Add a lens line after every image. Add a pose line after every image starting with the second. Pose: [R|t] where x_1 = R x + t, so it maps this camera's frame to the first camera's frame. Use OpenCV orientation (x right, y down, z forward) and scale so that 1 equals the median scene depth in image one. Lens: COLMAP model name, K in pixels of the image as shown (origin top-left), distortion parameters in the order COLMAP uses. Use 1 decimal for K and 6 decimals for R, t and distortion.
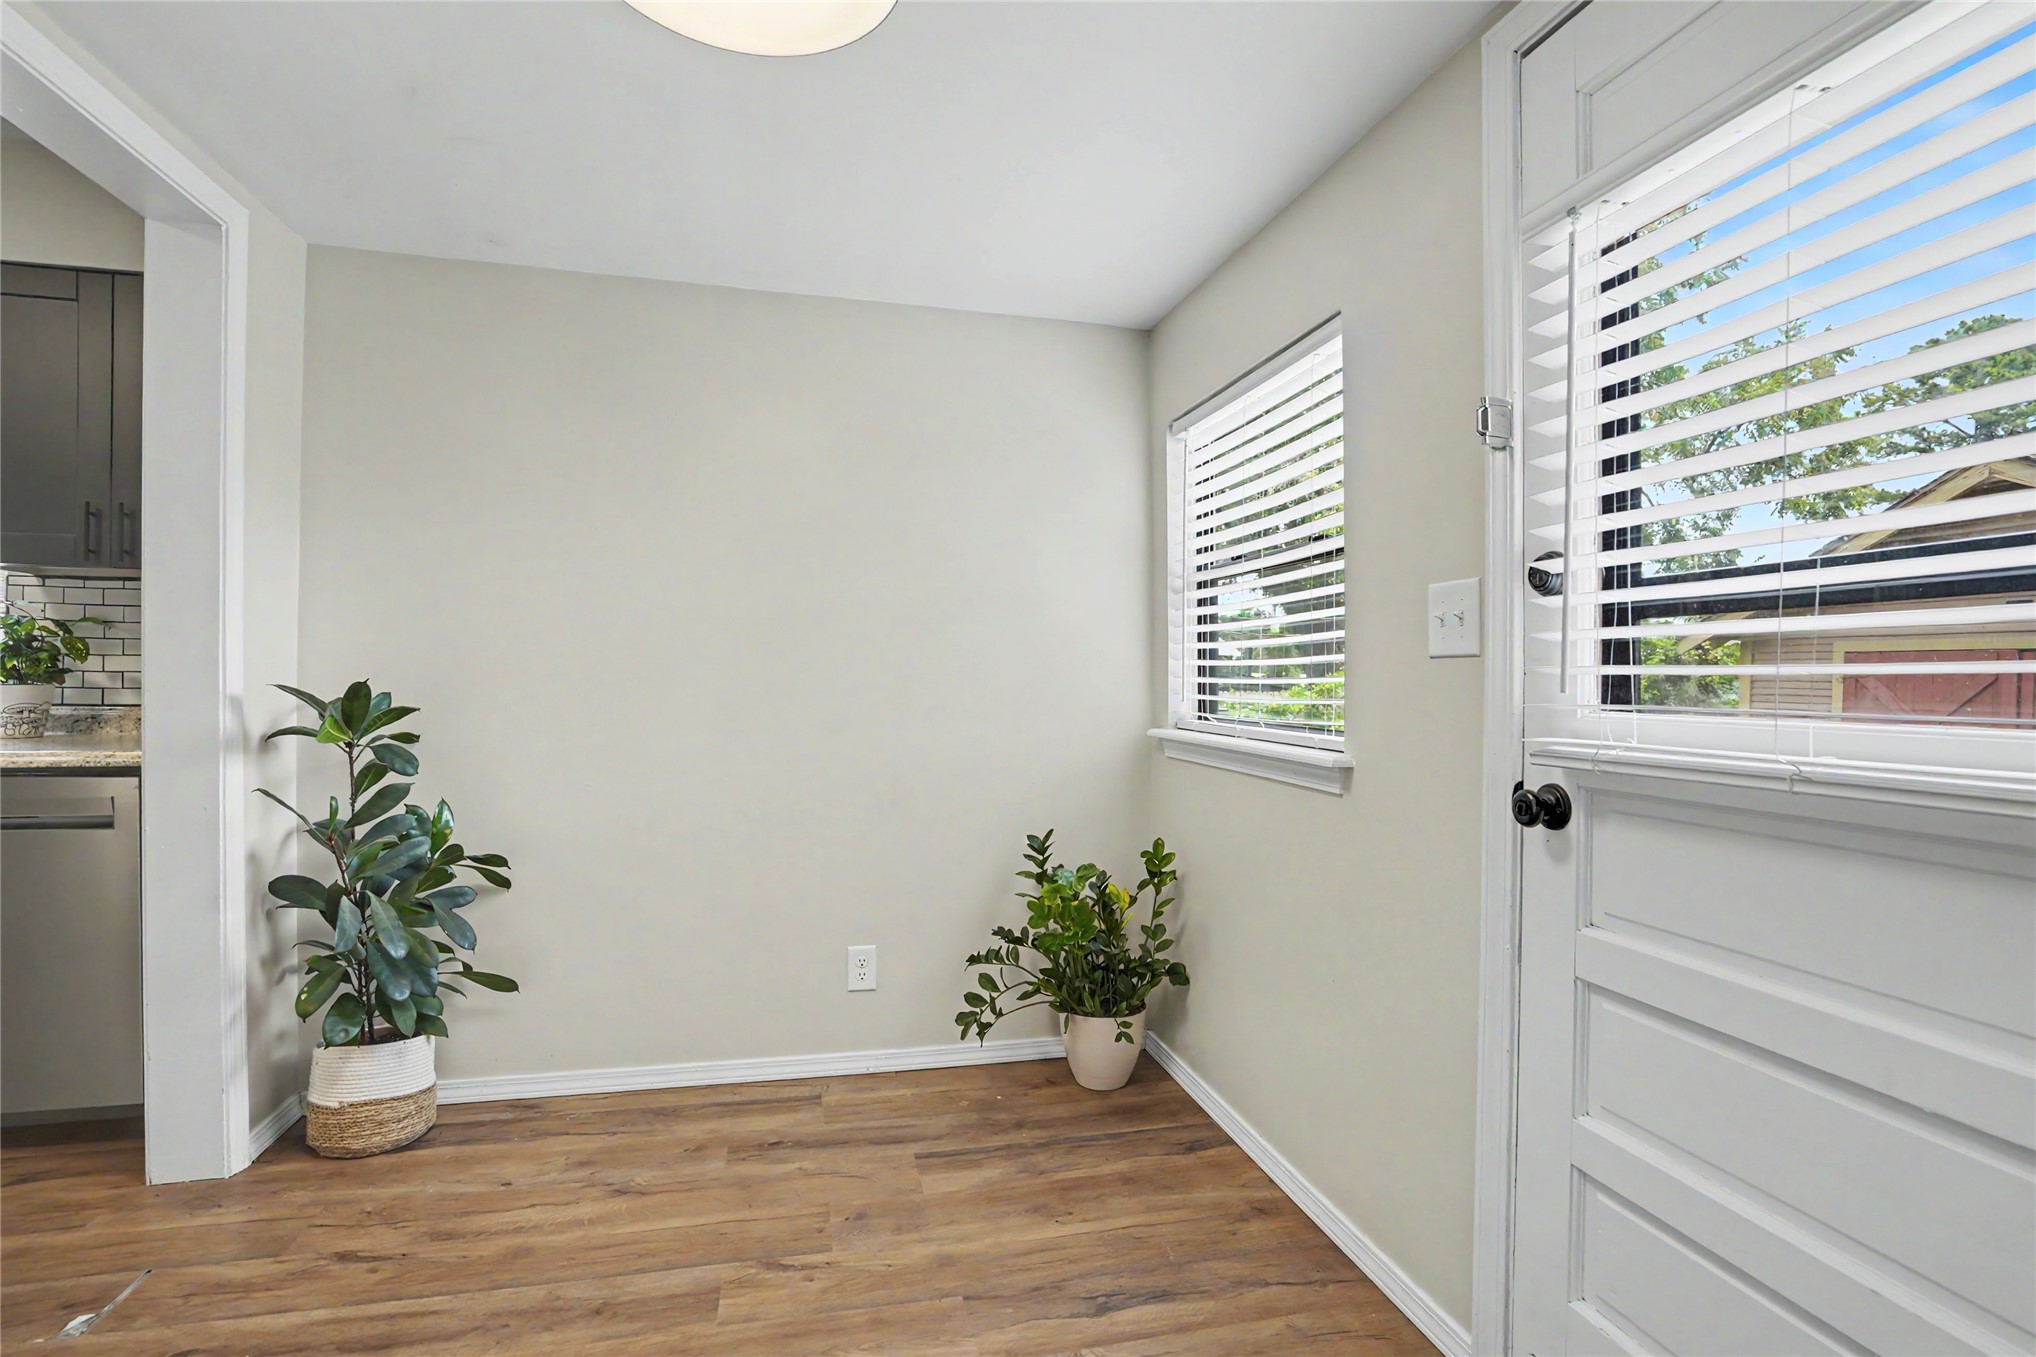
lens RADIAL K [[963.0, 0, 1023.5], [0, 963.0, 680.3], [0, 0, 1]] dist [-0.064836, 0.027338]
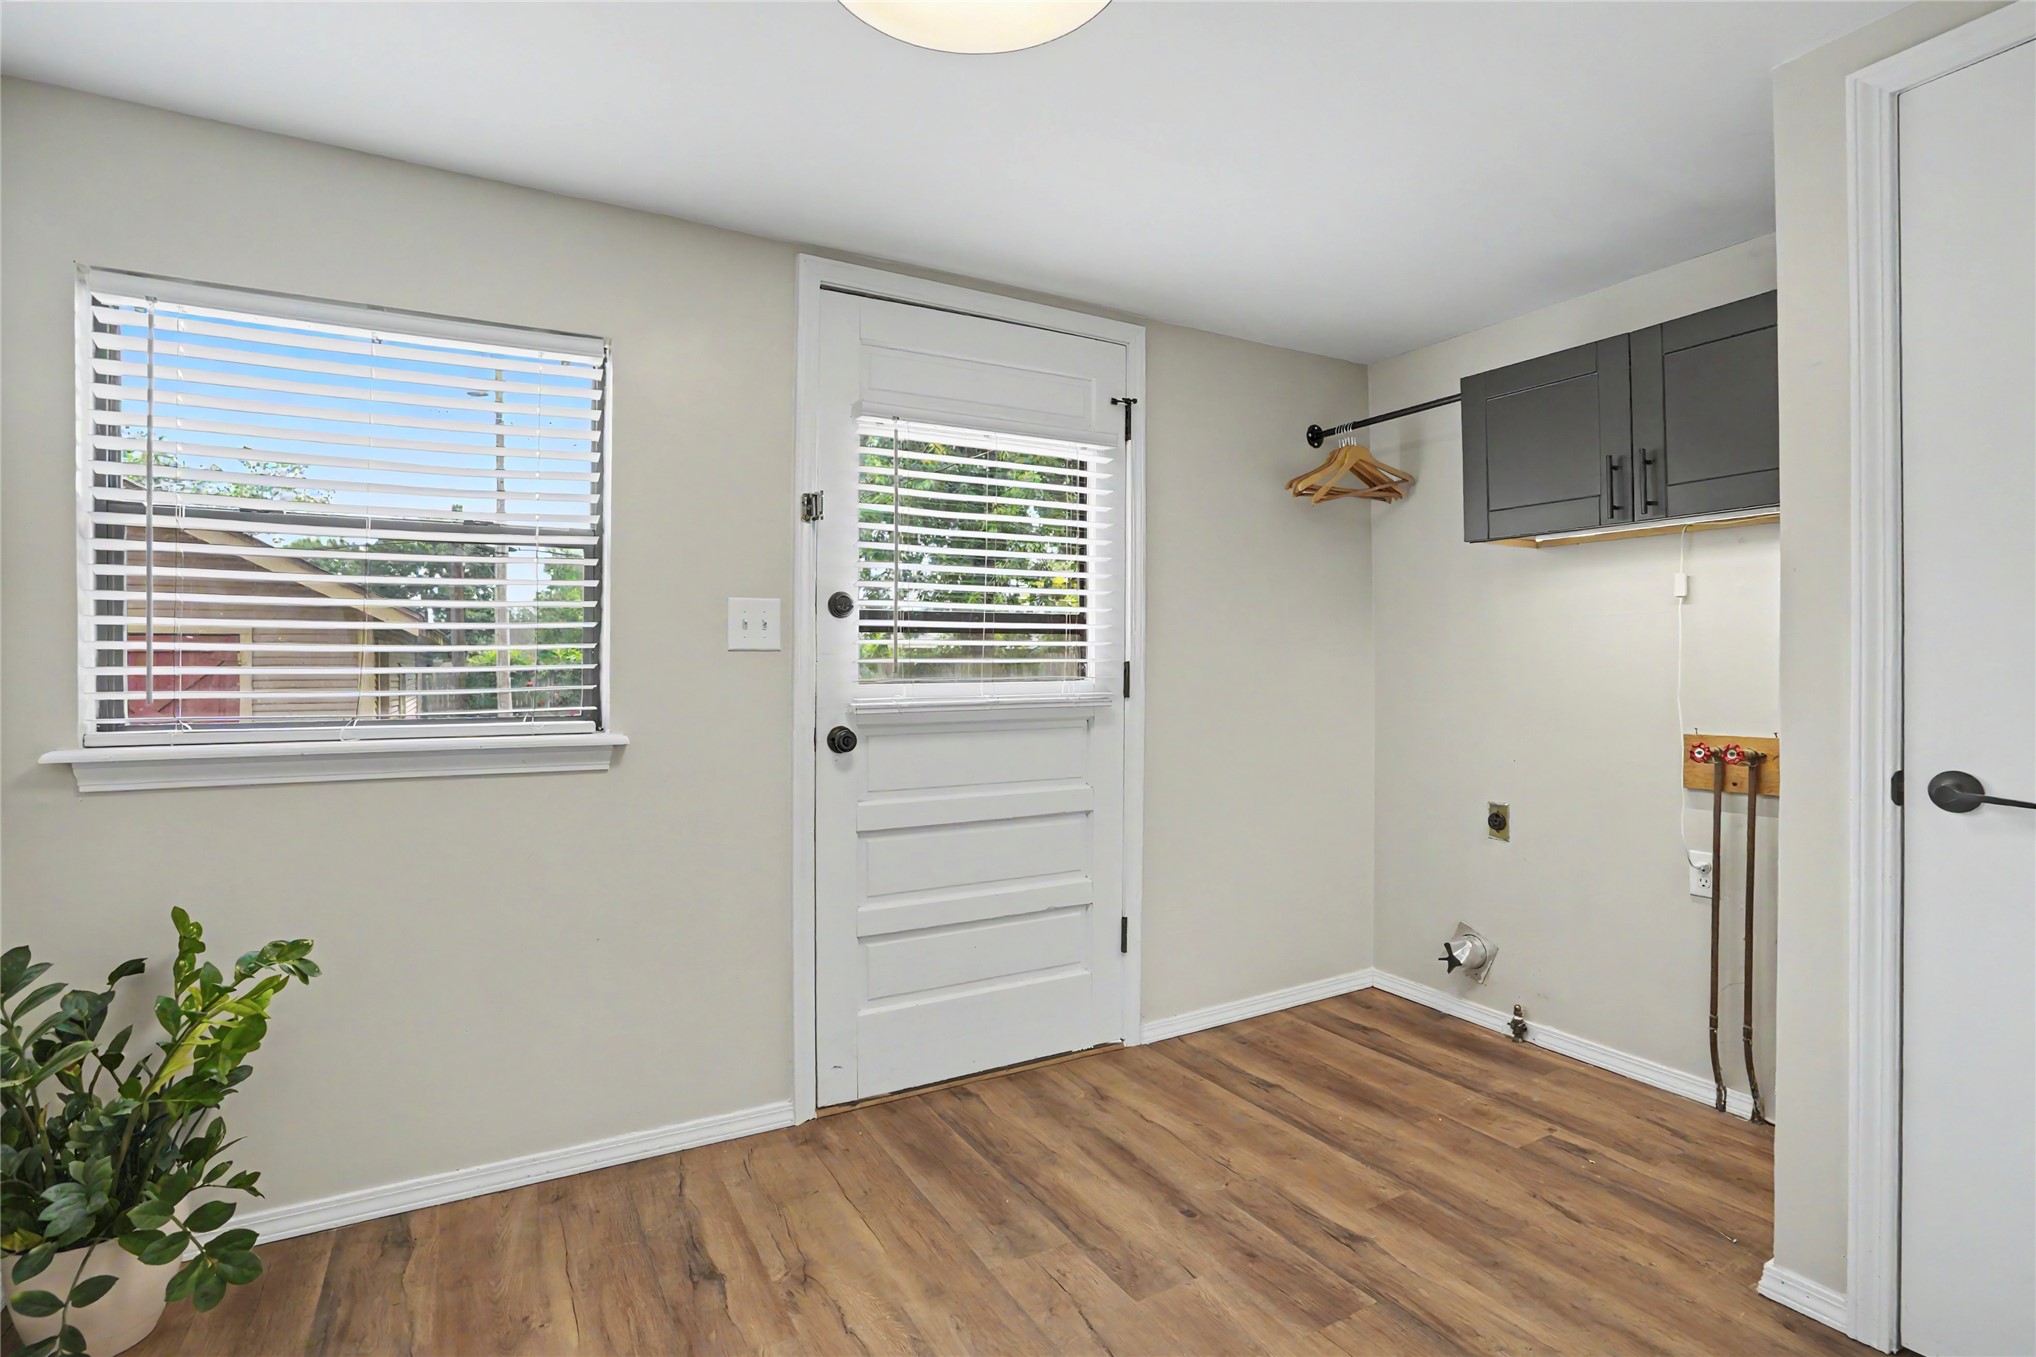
lens RADIAL K [[963.0, 0, 1023.5], [0, 963.0, 680.3], [0, 0, 1]] dist [-0.064836, 0.027338]
pose [[-0.270280, -0.022209, 0.962526, -1.029879], [0.003726, 0.999702, 0.024113, -0.012928], [-0.962775, 0.010104, -0.270117, 0.978297]]
